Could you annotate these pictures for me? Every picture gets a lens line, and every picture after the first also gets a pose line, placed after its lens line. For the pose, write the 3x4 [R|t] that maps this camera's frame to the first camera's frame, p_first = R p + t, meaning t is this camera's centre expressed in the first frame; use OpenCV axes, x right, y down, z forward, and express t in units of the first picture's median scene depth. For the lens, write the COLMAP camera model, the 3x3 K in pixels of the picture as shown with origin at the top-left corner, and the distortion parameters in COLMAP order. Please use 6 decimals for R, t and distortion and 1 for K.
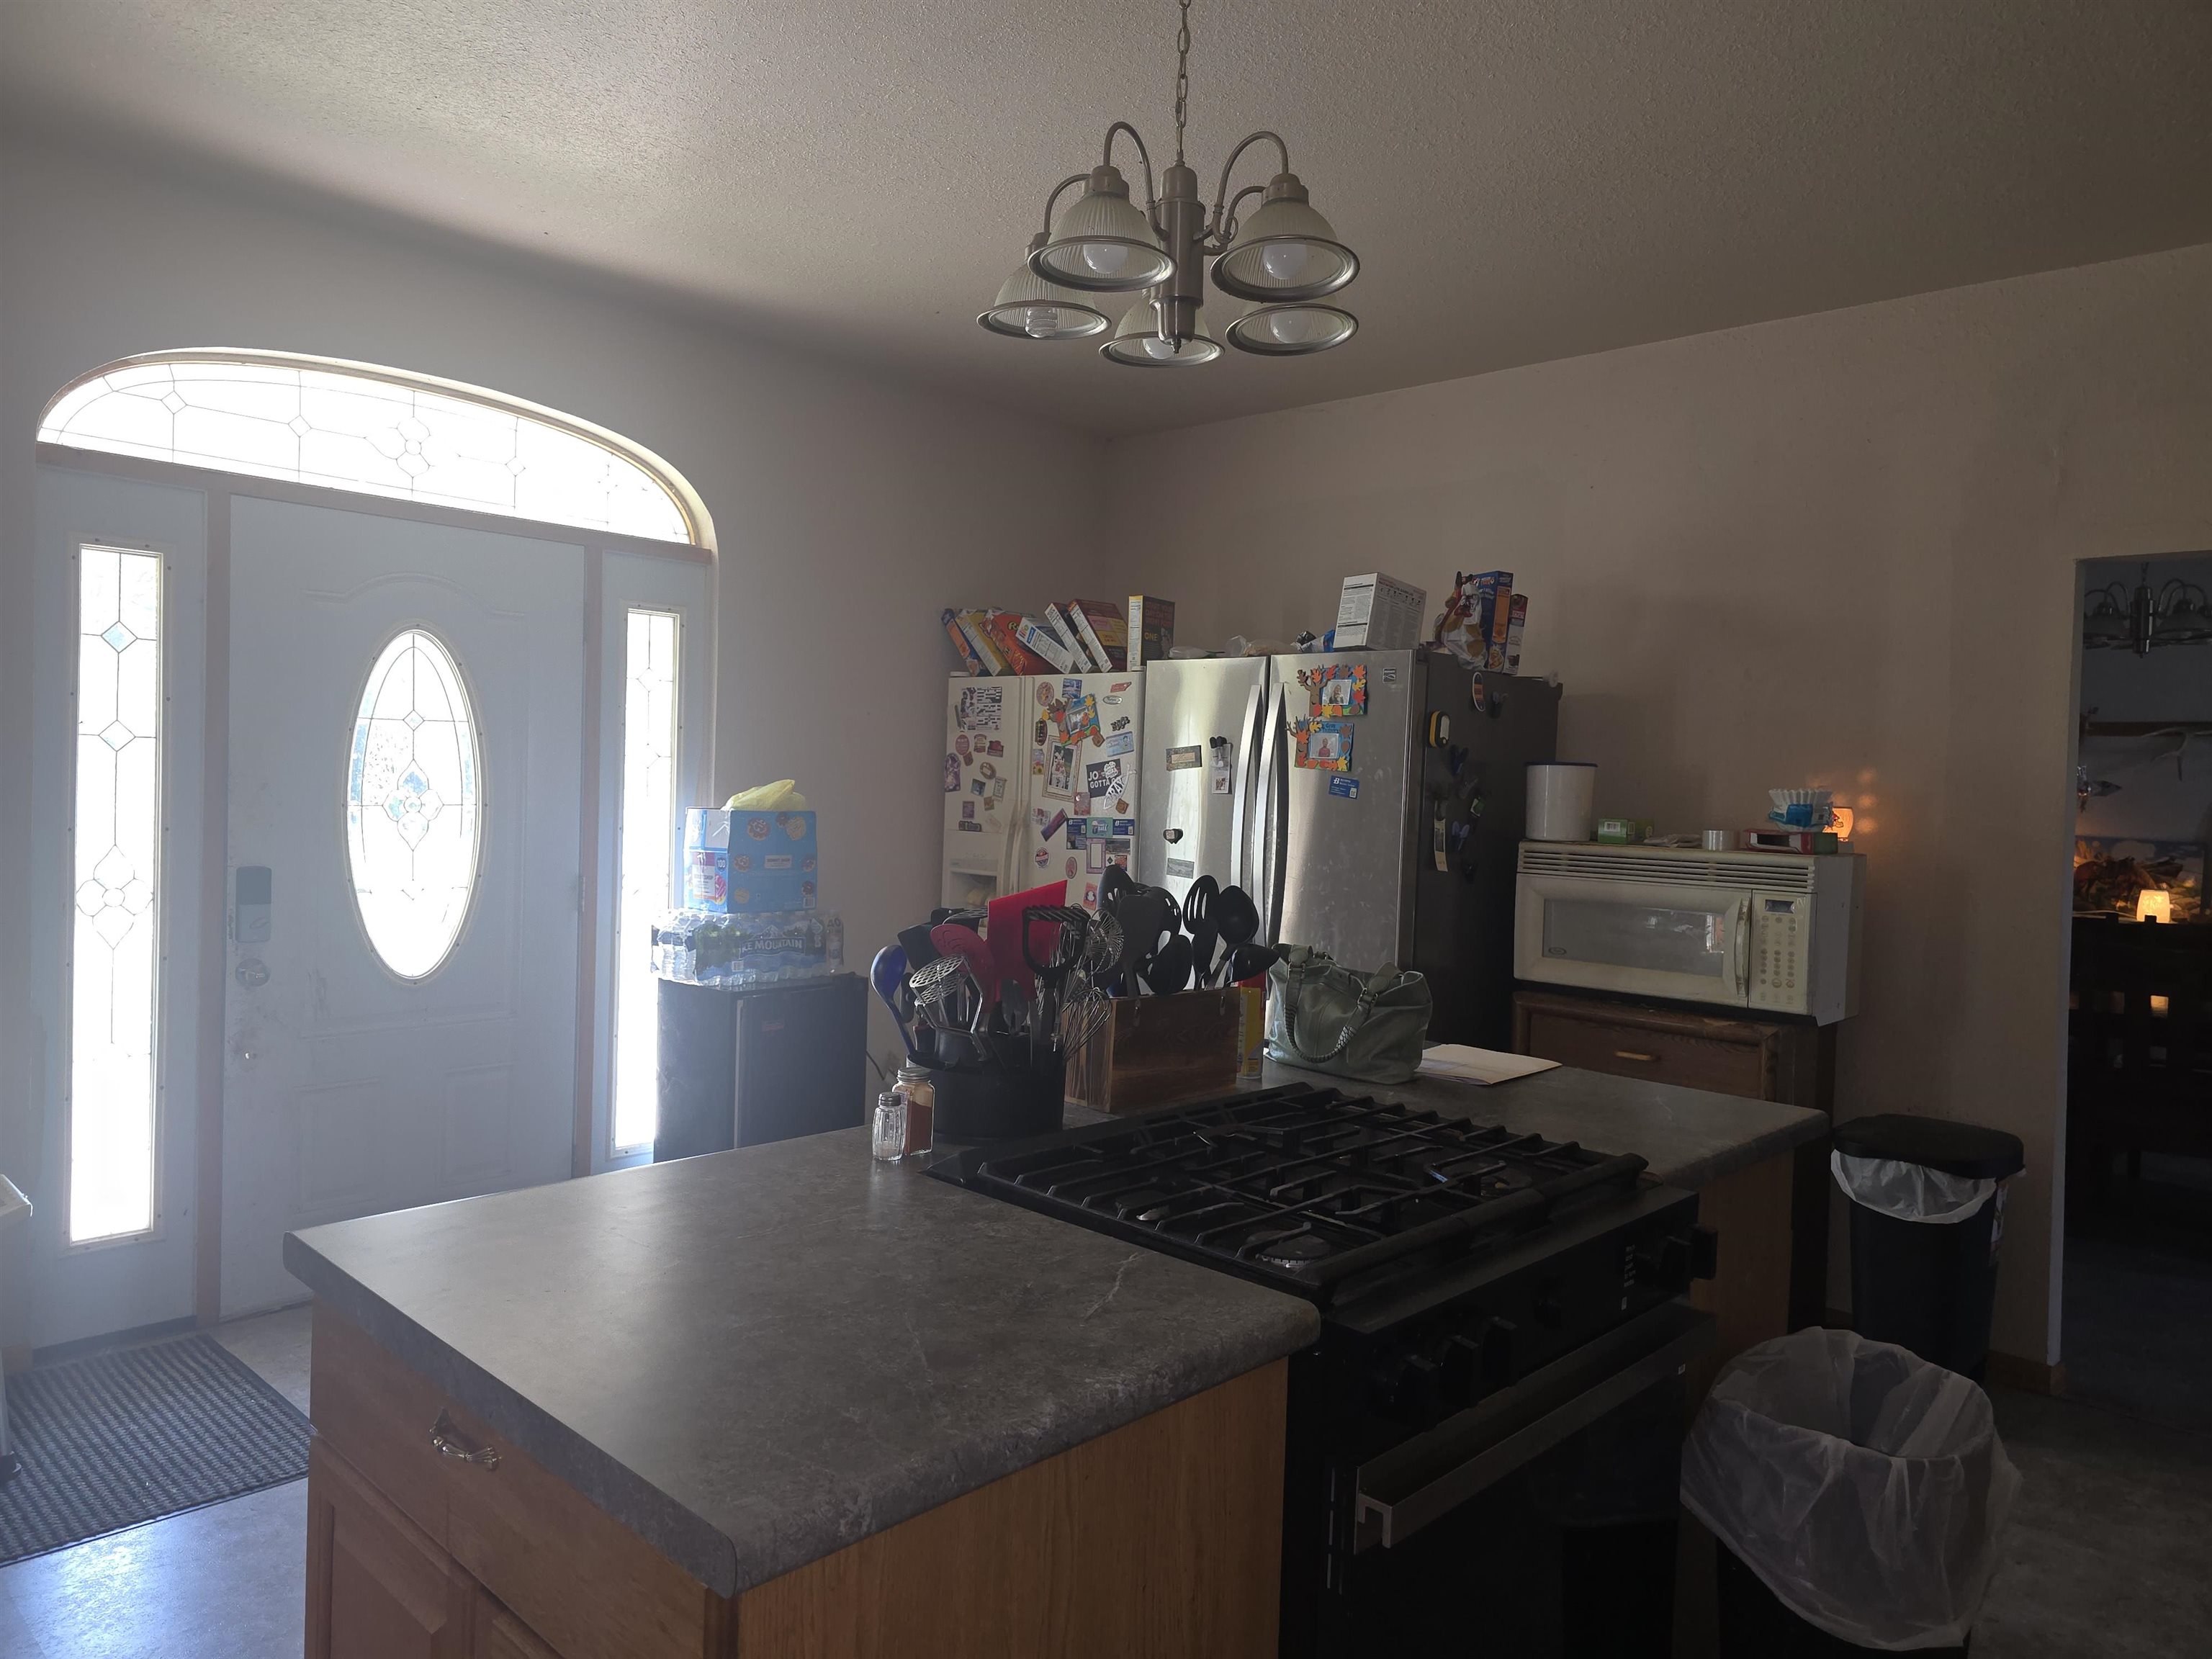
lens RADIAL K [[1472.7, 0, 1108.1], [0, 1472.7, 833.5], [0, 0, 1]] dist [0.101255, -0.104525]
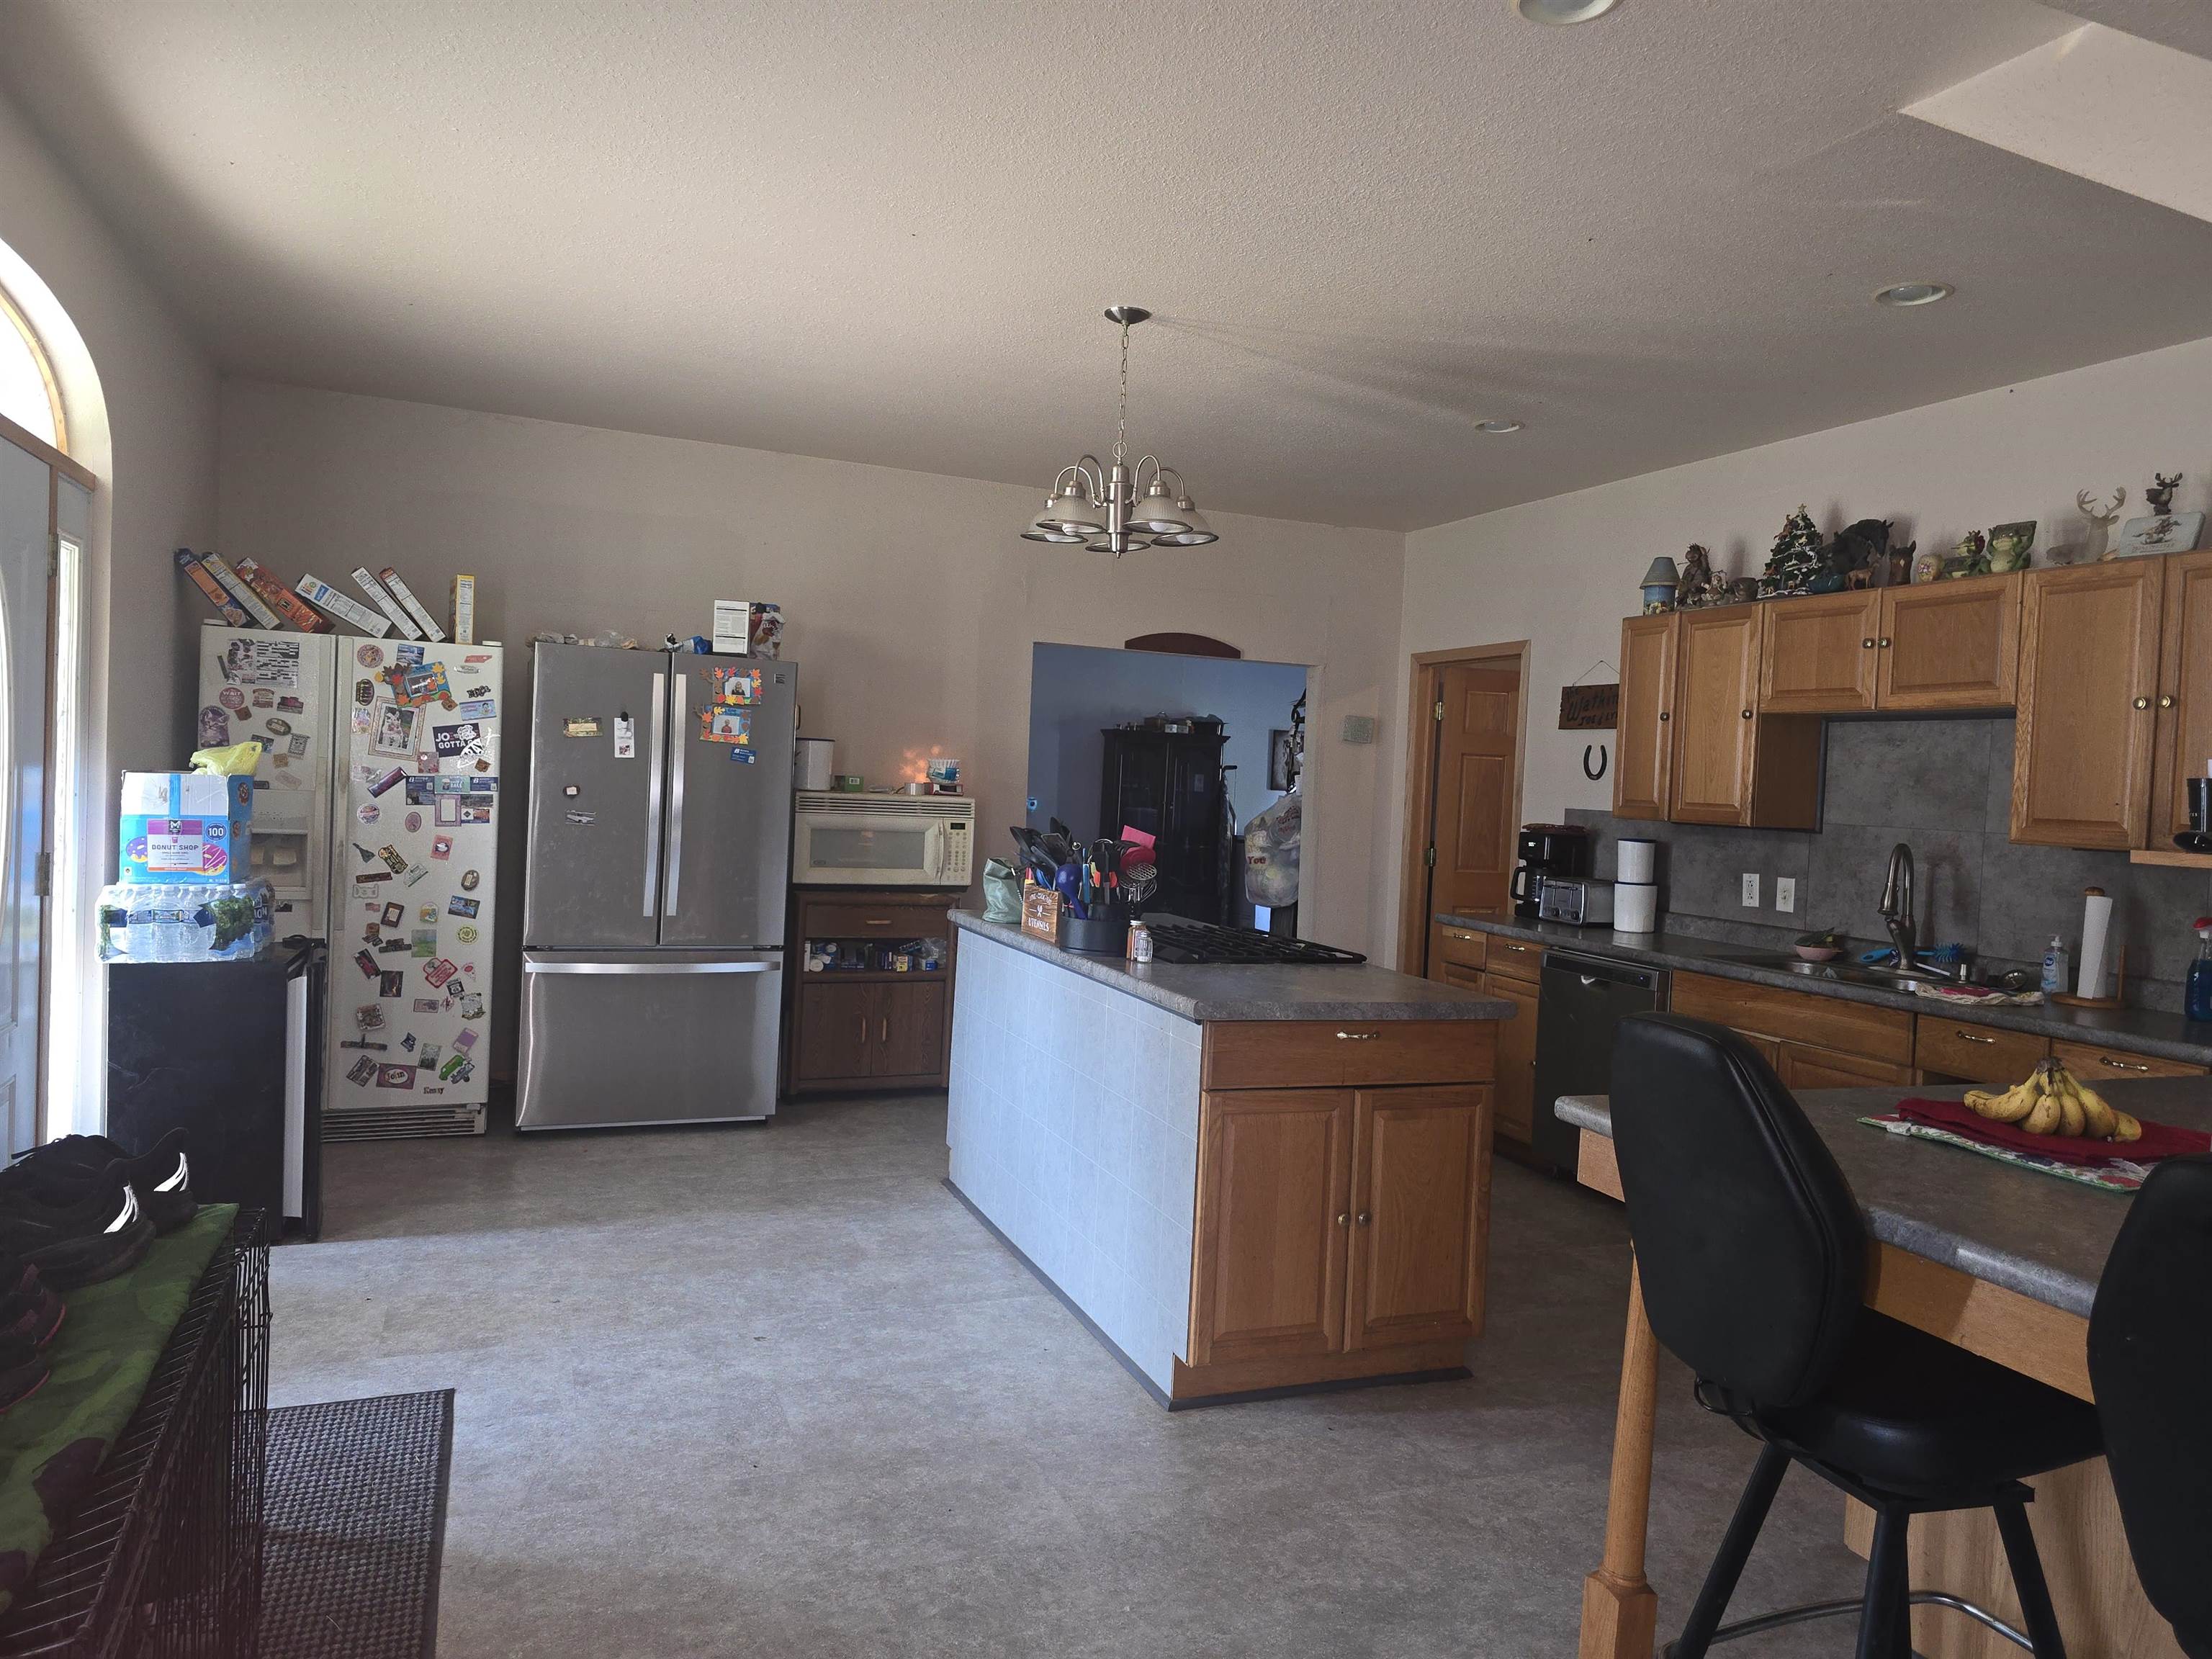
lens RADIAL K [[1476.8, 0, 1106.0], [0, 1476.8, 829.5], [0, 0, 1]] dist [0.057194, -0.046092]
pose [[0.410450, -0.044975, 0.910774, -0.817853], [-0.001441, 0.998750, 0.049968, -0.026649], [-0.911882, -0.021822, 0.409872, 0.094973]]
